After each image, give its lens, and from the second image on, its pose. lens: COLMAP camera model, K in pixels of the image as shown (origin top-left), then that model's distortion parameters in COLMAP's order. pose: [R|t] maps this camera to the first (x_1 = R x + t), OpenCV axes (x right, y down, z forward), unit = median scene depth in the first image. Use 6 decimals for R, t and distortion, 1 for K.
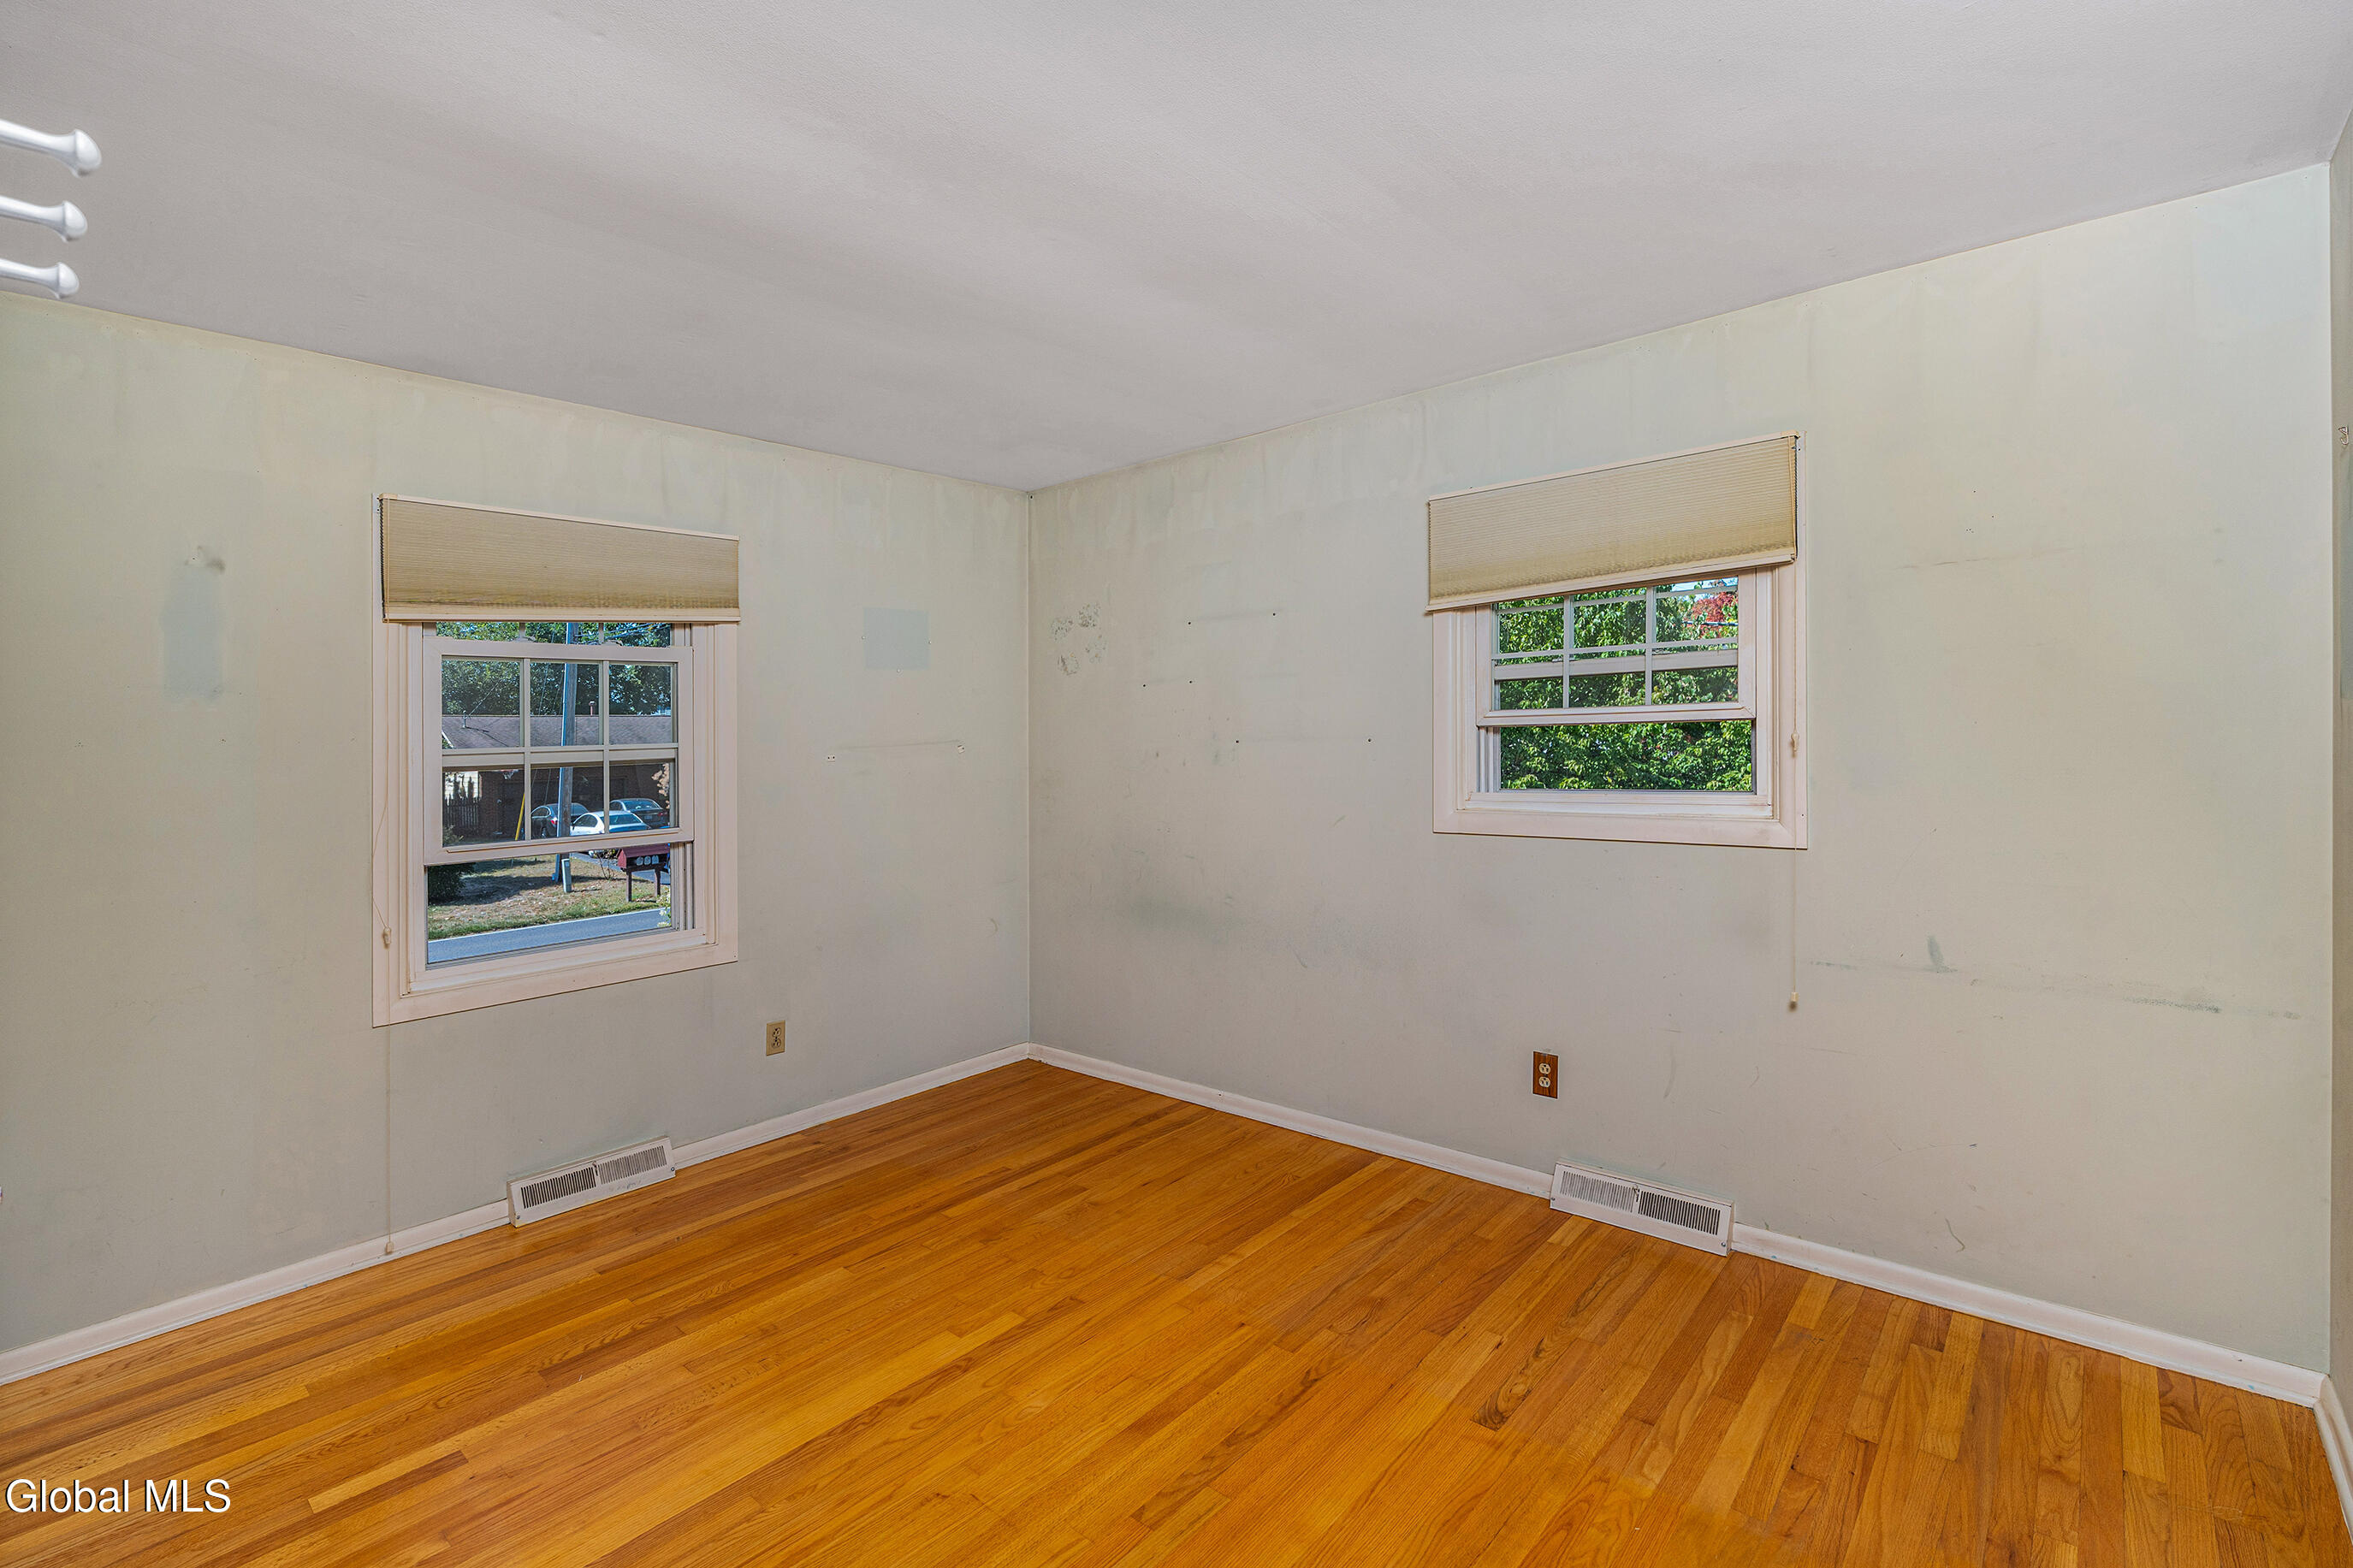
lens RADIAL K [[1066.0, 0, 1130.5], [0, 1066.0, 745.0], [0, 0, 1]] dist [-0.000227, 0.002238]
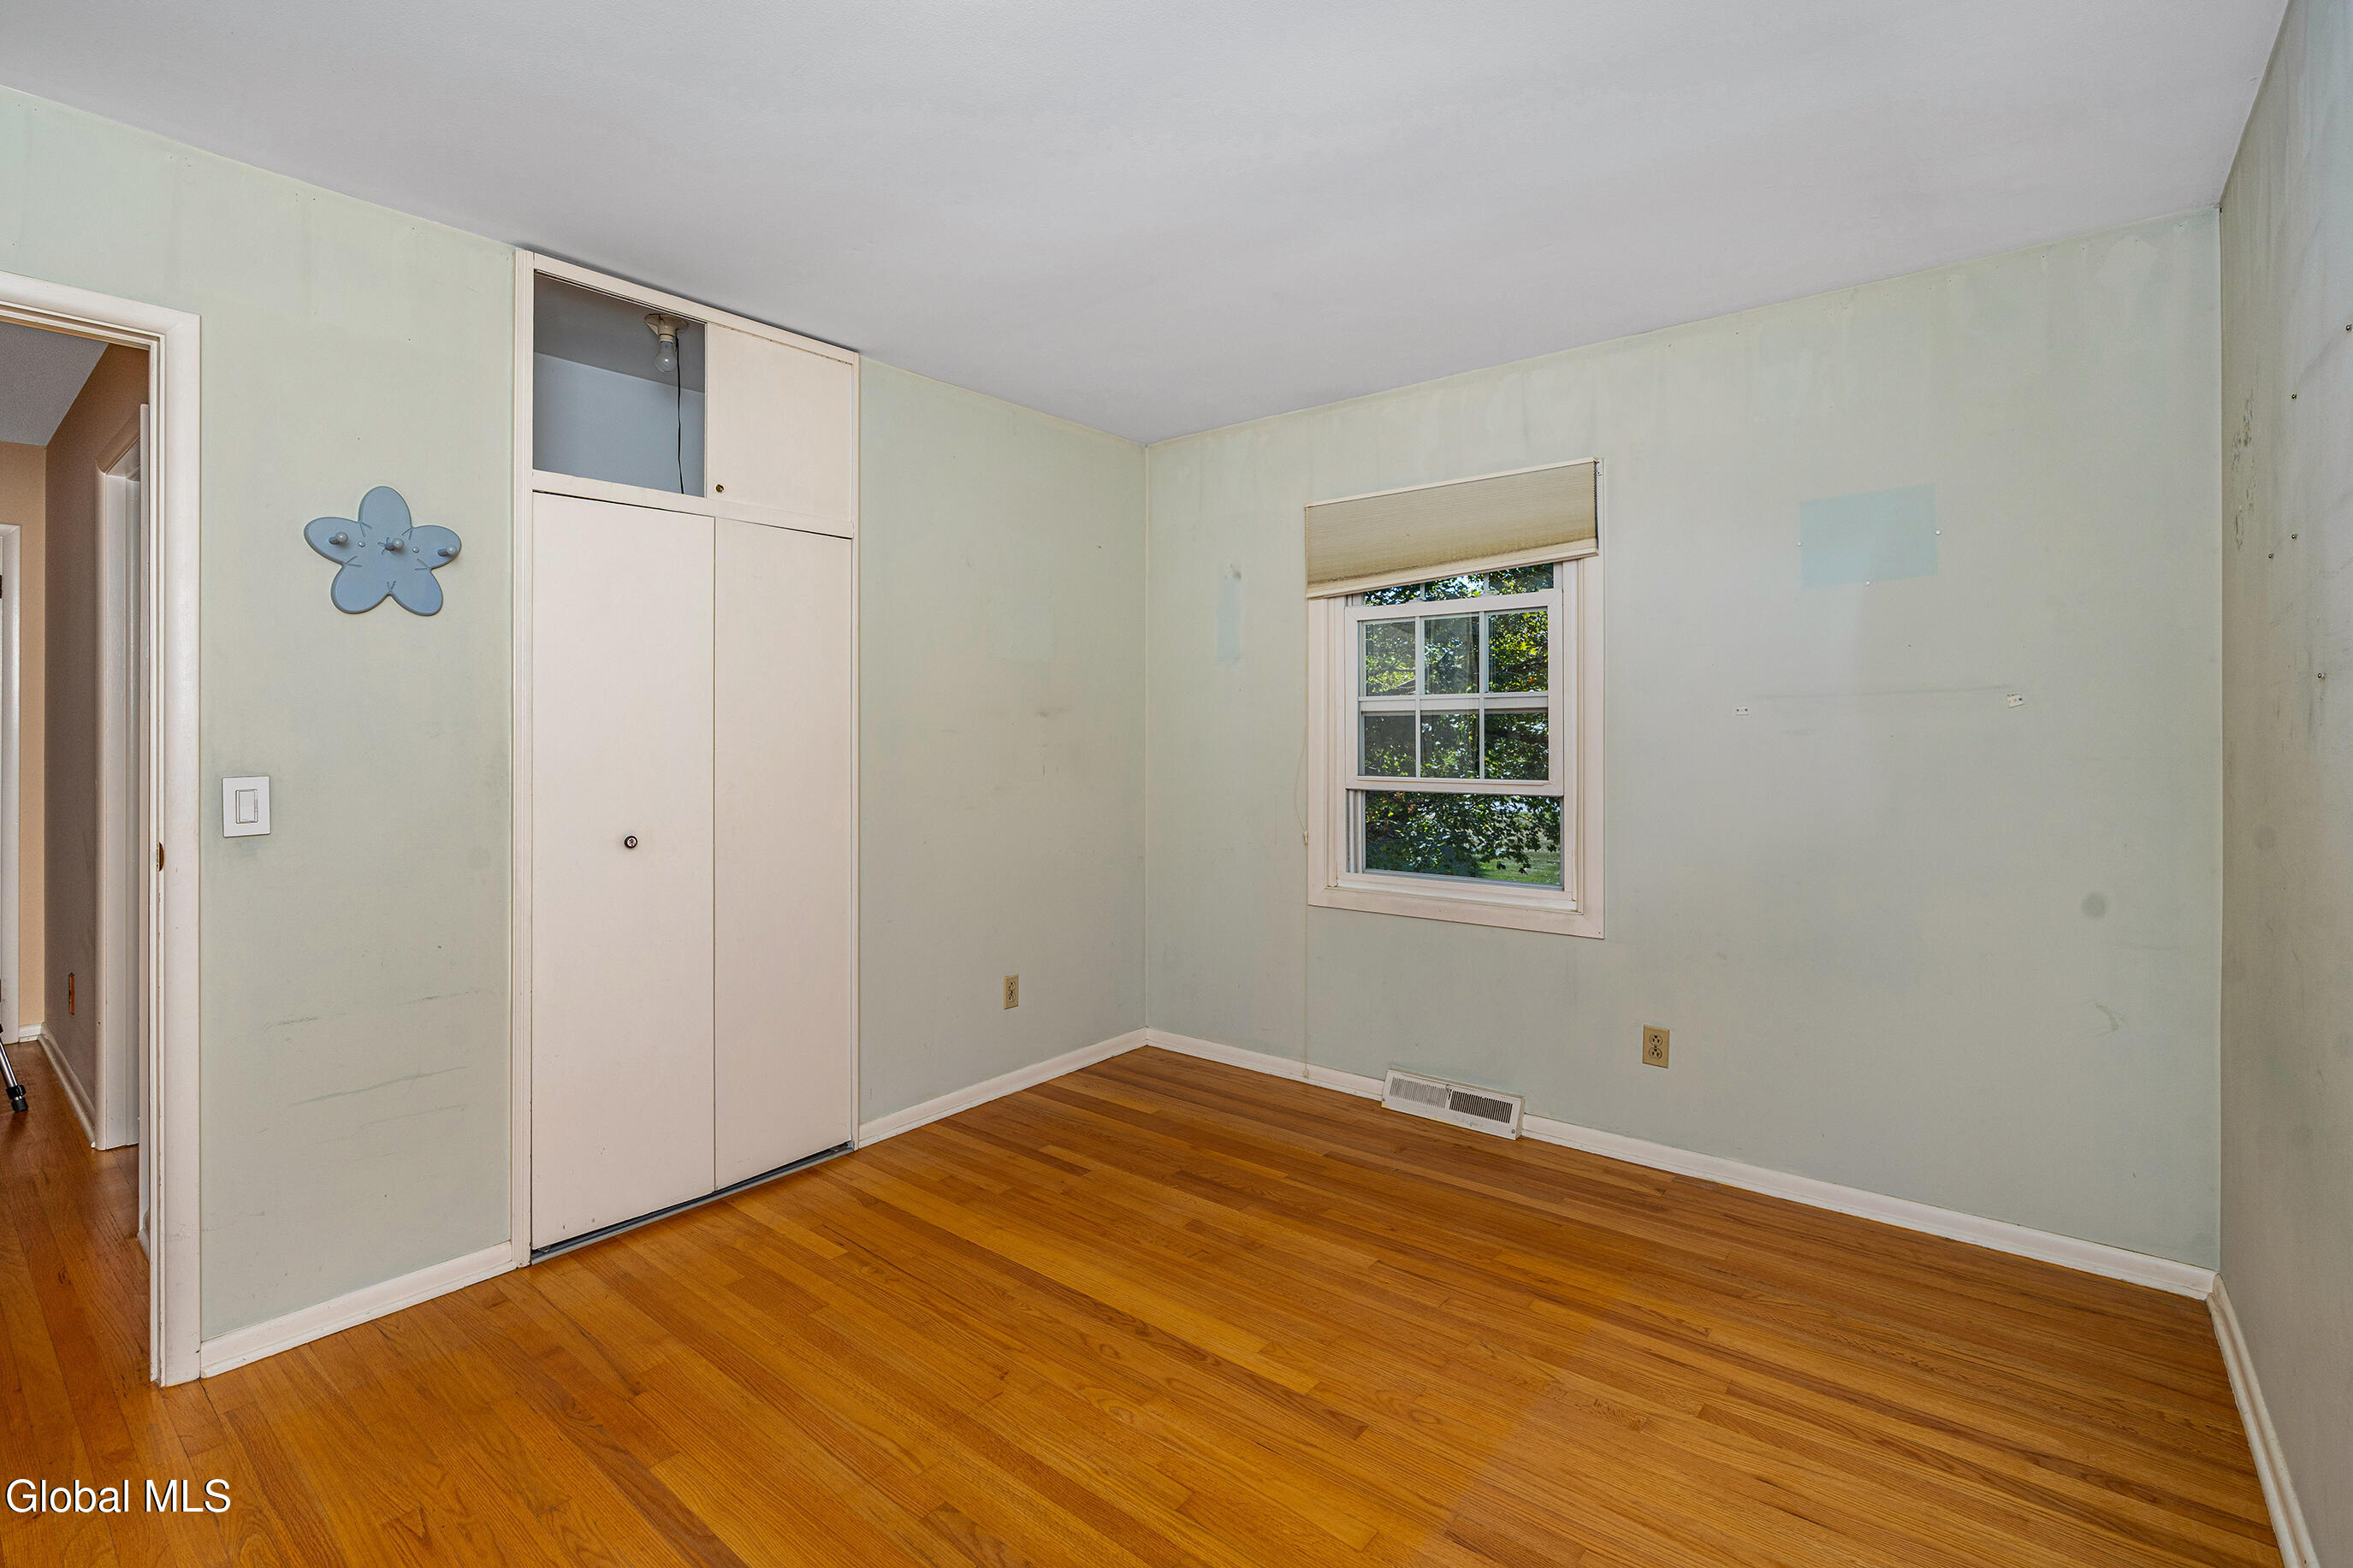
lens RADIAL K [[1066.0, 0, 1150.1], [0, 1066.0, 713.7], [0, 0, 1]] dist [-0.000227, 0.002238]
pose [[0.056119, 0.011472, -0.998358, 0.572139], [-0.004387, 0.999927, 0.011243, 0.010763], [0.998414, 0.003749, 0.056165, 0.684676]]
